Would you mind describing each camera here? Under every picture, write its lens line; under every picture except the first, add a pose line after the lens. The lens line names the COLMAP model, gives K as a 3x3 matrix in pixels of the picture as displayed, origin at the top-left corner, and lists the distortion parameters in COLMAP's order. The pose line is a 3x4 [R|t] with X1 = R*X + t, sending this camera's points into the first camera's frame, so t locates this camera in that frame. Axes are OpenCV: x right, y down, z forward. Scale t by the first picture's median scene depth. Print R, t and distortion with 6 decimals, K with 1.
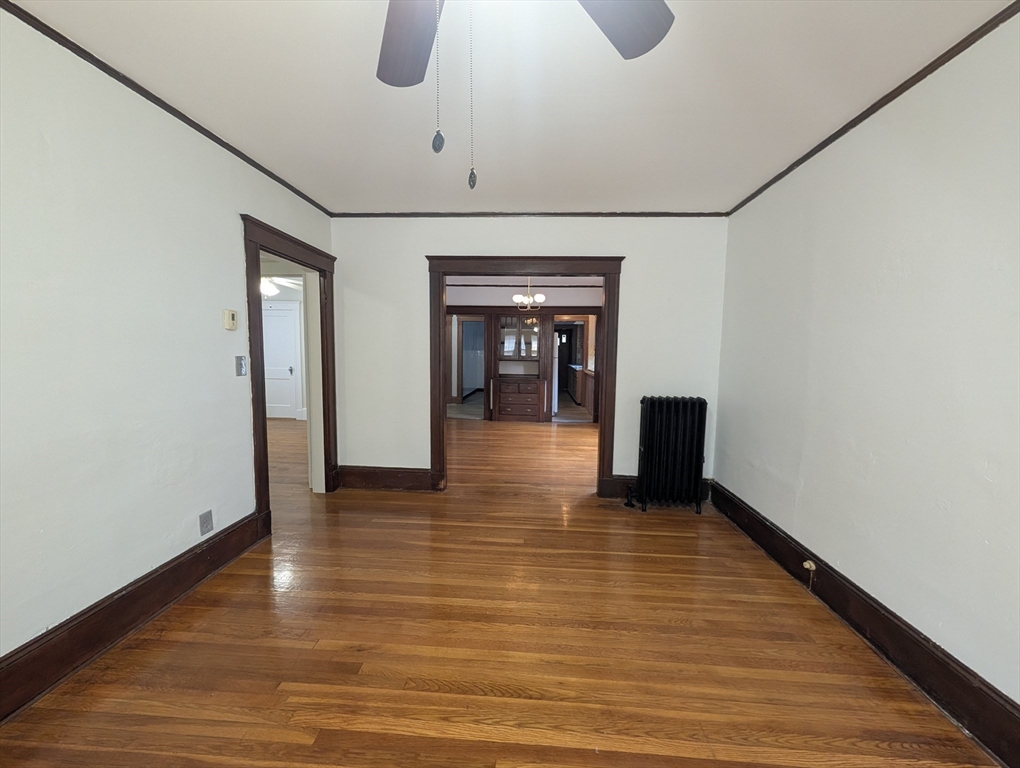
lens RADIAL K [[387.5, 0, 510.0], [0, 387.5, 384.0], [0, 0, 1]] dist [-0.003168, 0.000054]
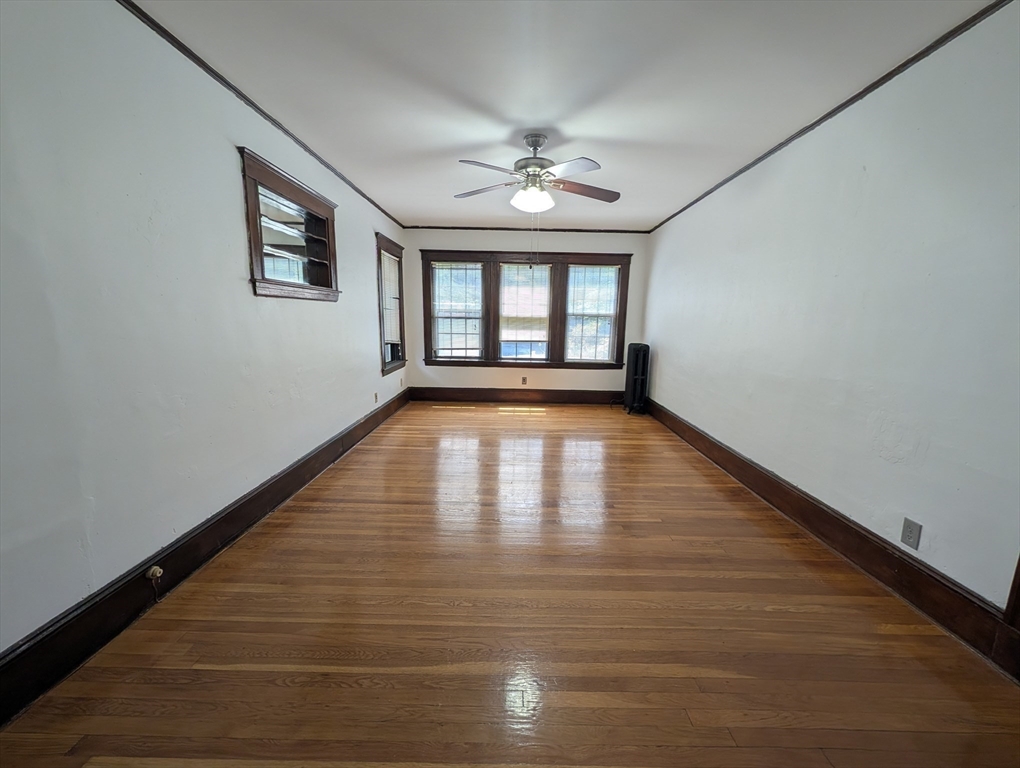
lens RADIAL K [[387.5, 0, 510.0], [0, 387.5, 384.0], [0, 0, 1]] dist [-0.003168, 0.000054]
pose [[-0.997619, -0.020959, -0.065698, 0.131611], [-0.036852, 0.967283, 0.251007, -0.135902], [0.058287, 0.252831, -0.965753, 1.905201]]
